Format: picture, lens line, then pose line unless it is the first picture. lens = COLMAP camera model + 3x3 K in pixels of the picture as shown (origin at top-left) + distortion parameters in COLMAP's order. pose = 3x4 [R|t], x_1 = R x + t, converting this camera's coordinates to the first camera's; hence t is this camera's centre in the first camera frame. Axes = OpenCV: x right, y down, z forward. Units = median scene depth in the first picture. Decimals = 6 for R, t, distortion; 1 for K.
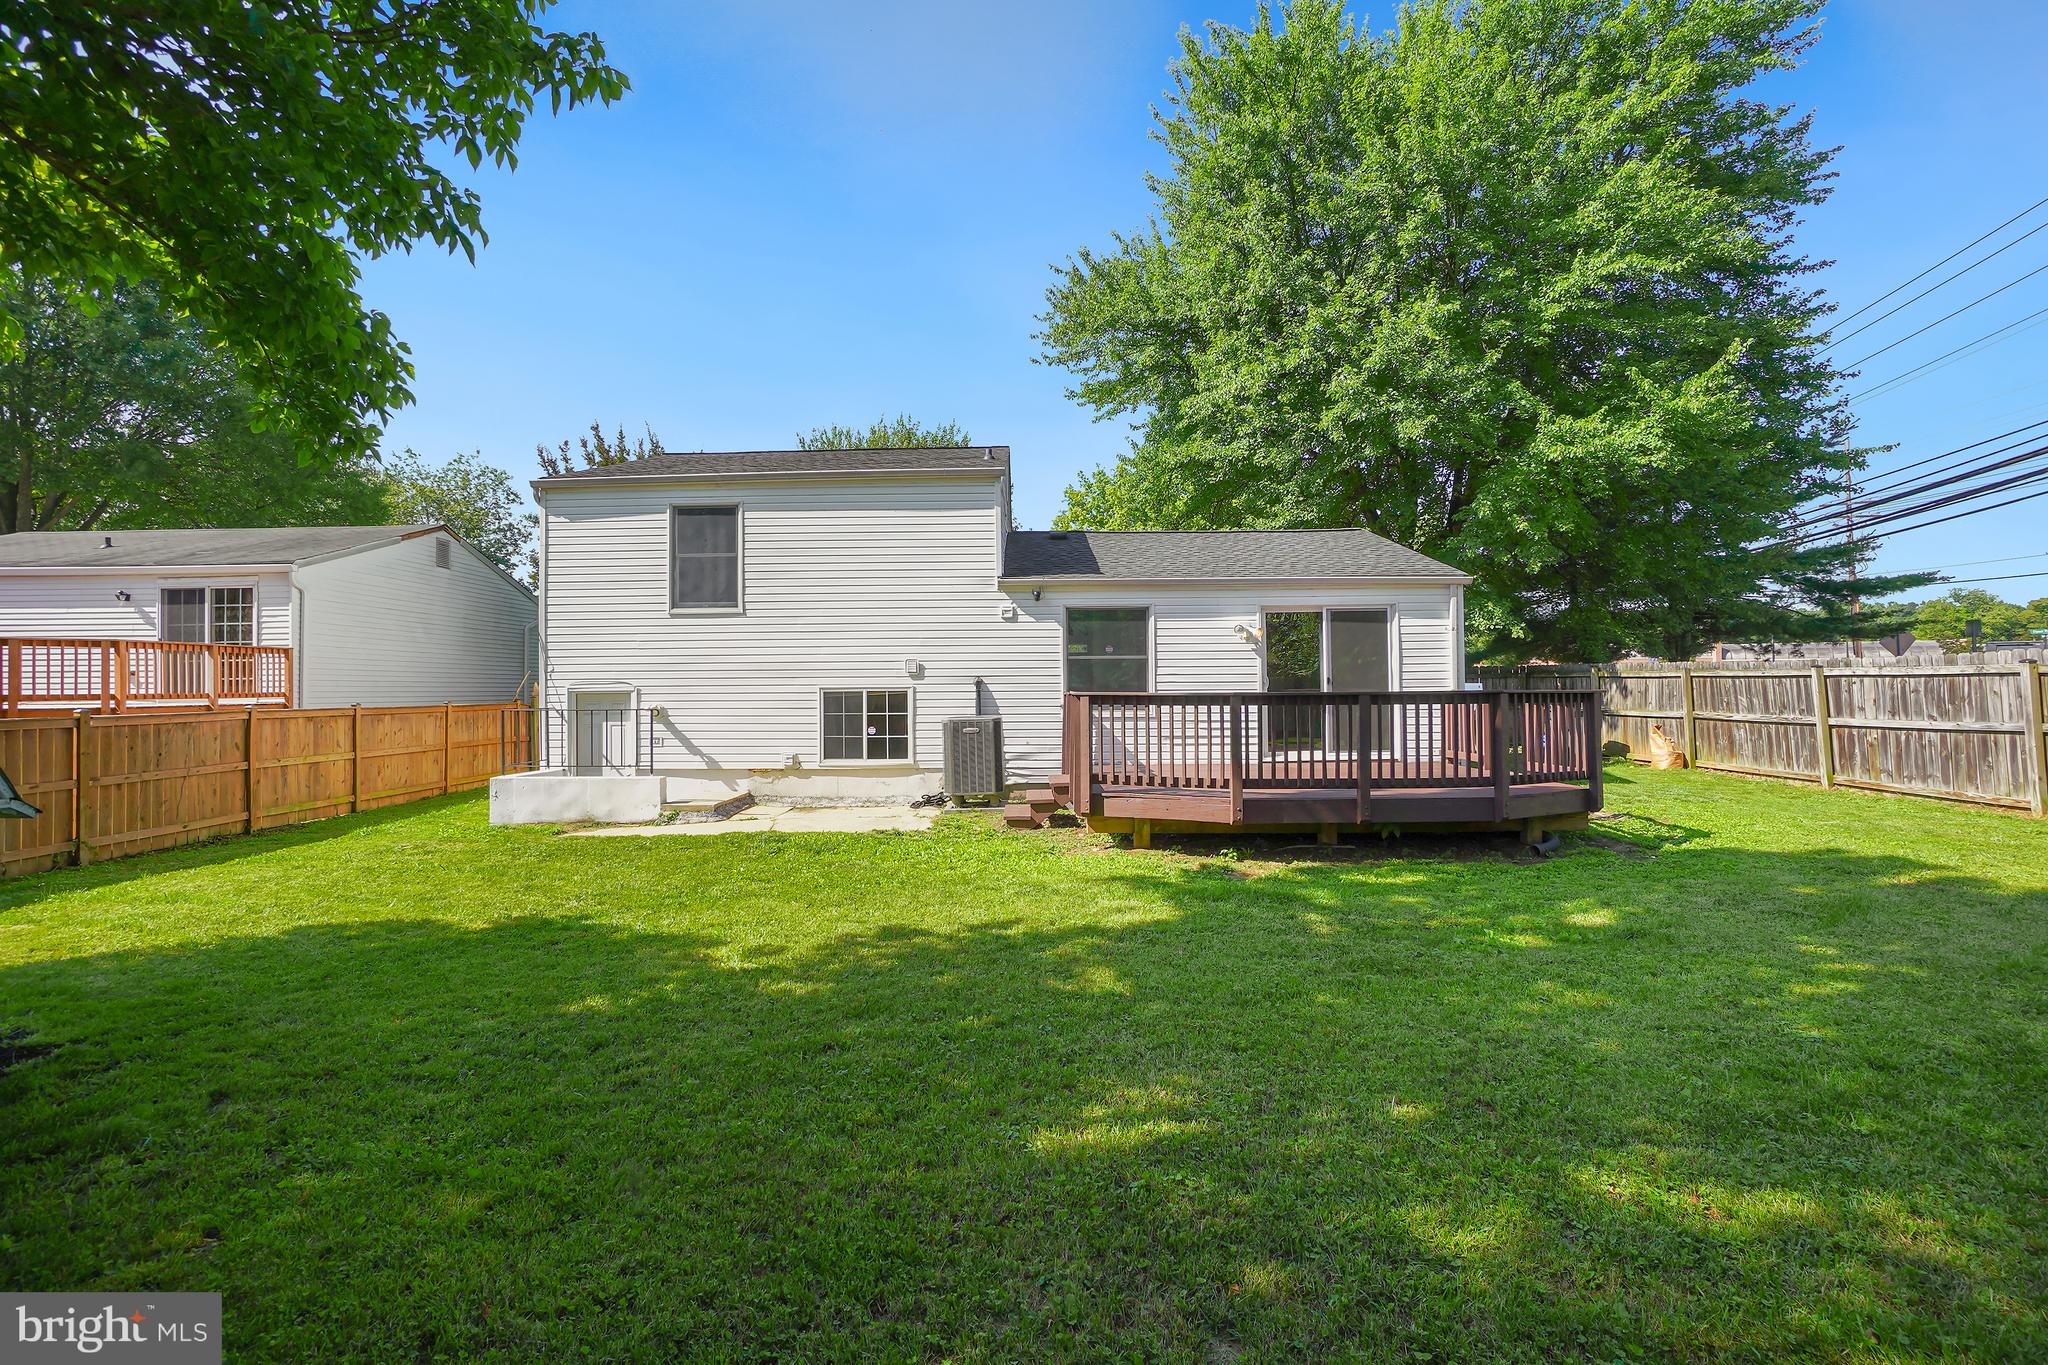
lens RADIAL K [[914.4, 0, 1024.0], [0, 914.4, 682.5], [0, 0, 1]] dist [-0.000432, 0.000118]
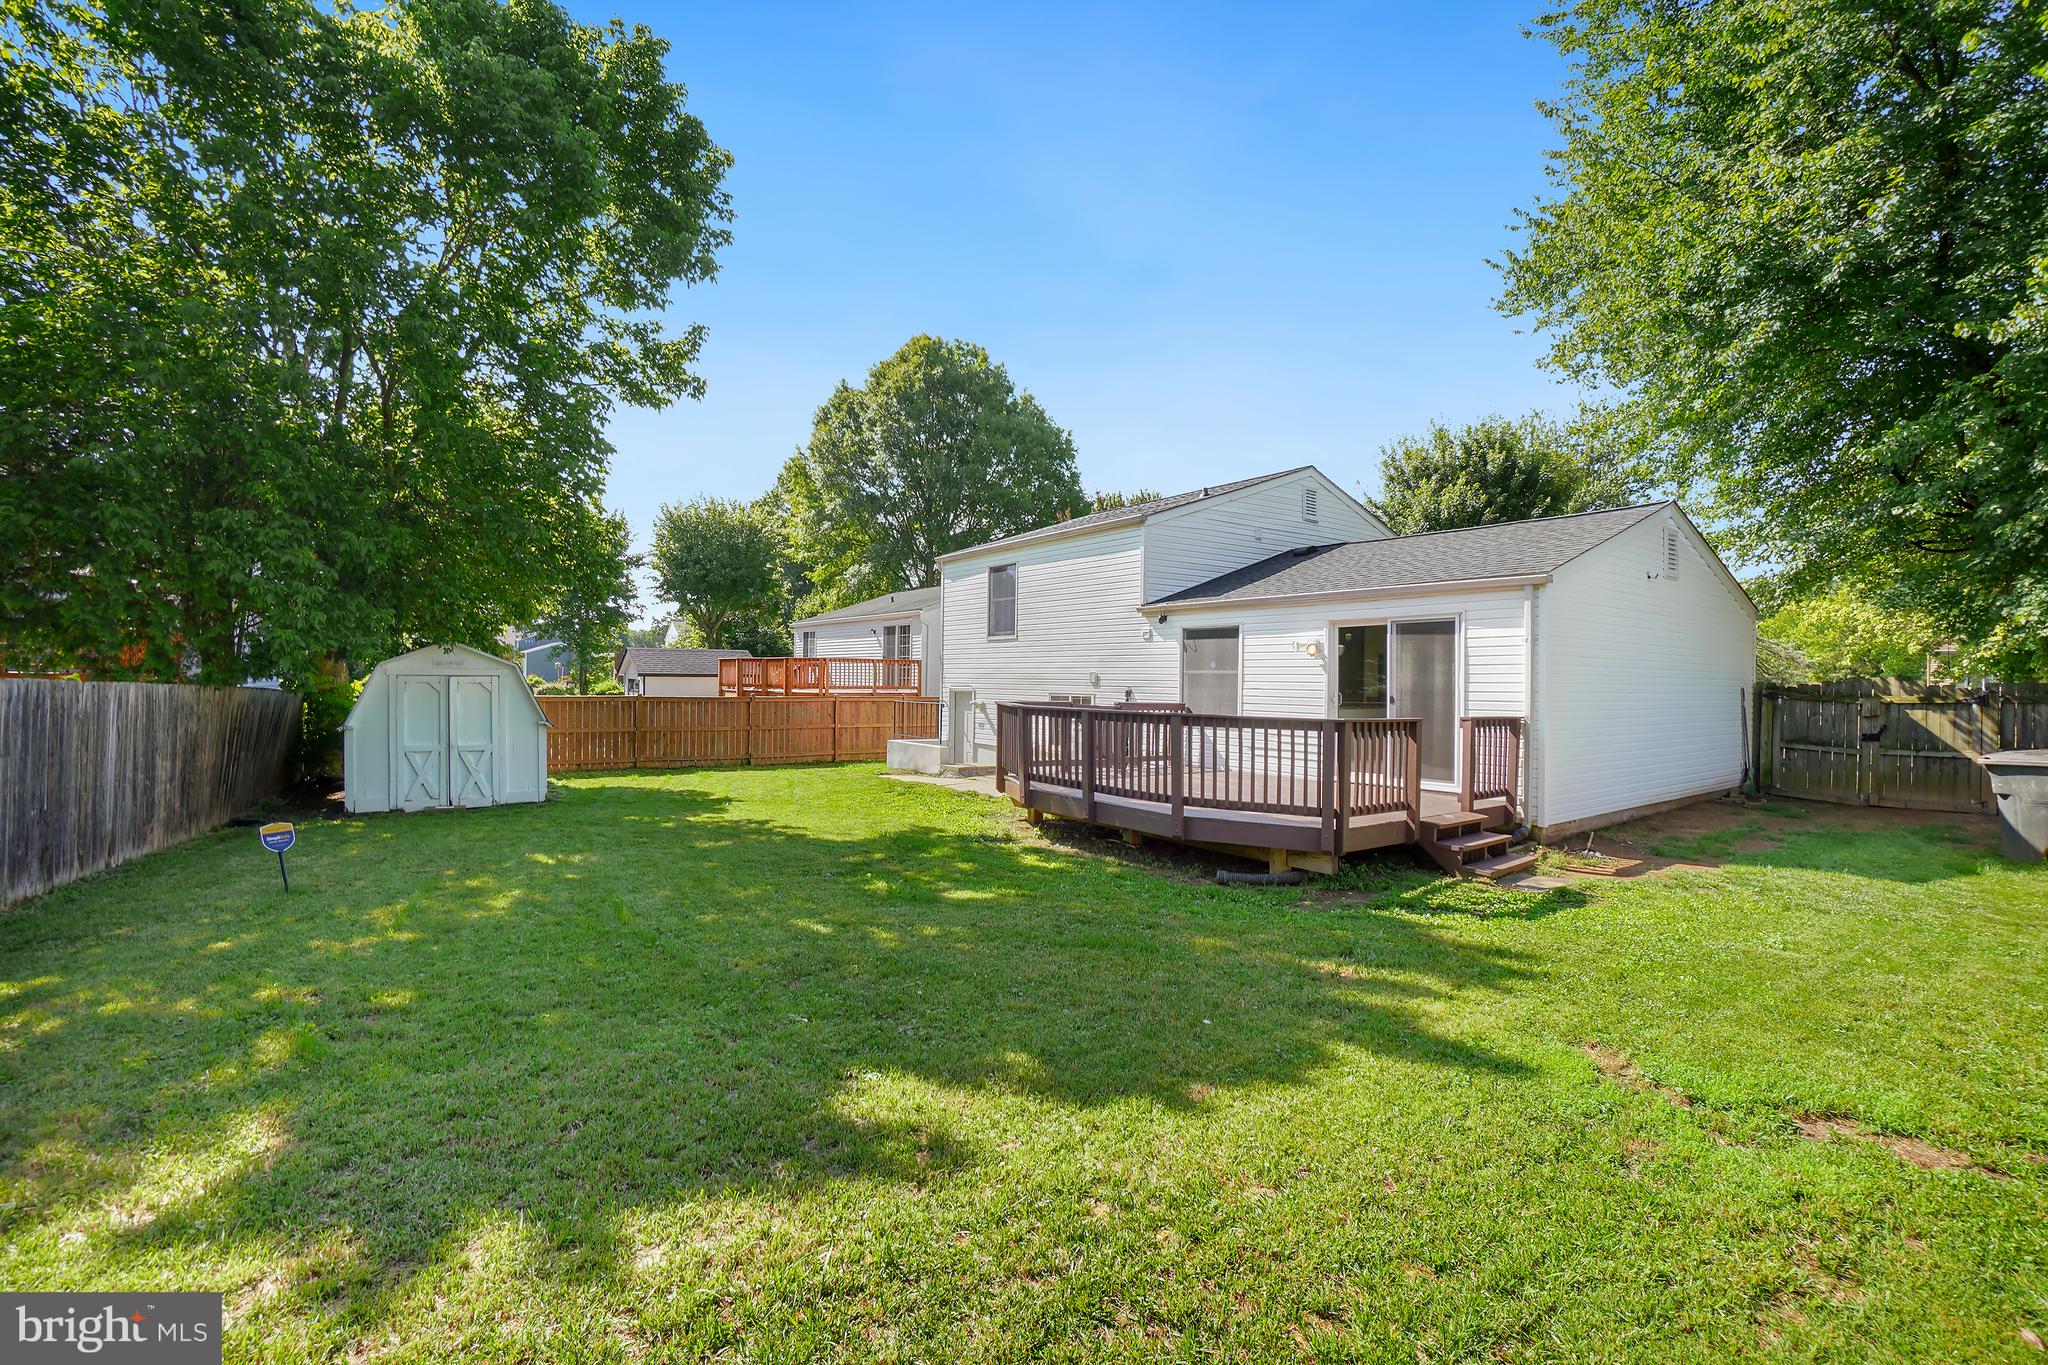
lens RADIAL K [[914.4, 0, 1024.0], [0, 914.4, 682.5], [0, 0, 1]] dist [-0.000432, 0.000118]
pose [[0.590876, 0.019483, -0.806527, 0.850548], [-0.001919, 0.999739, 0.022744, -0.039181], [0.806760, -0.011891, 0.590759, 0.165714]]
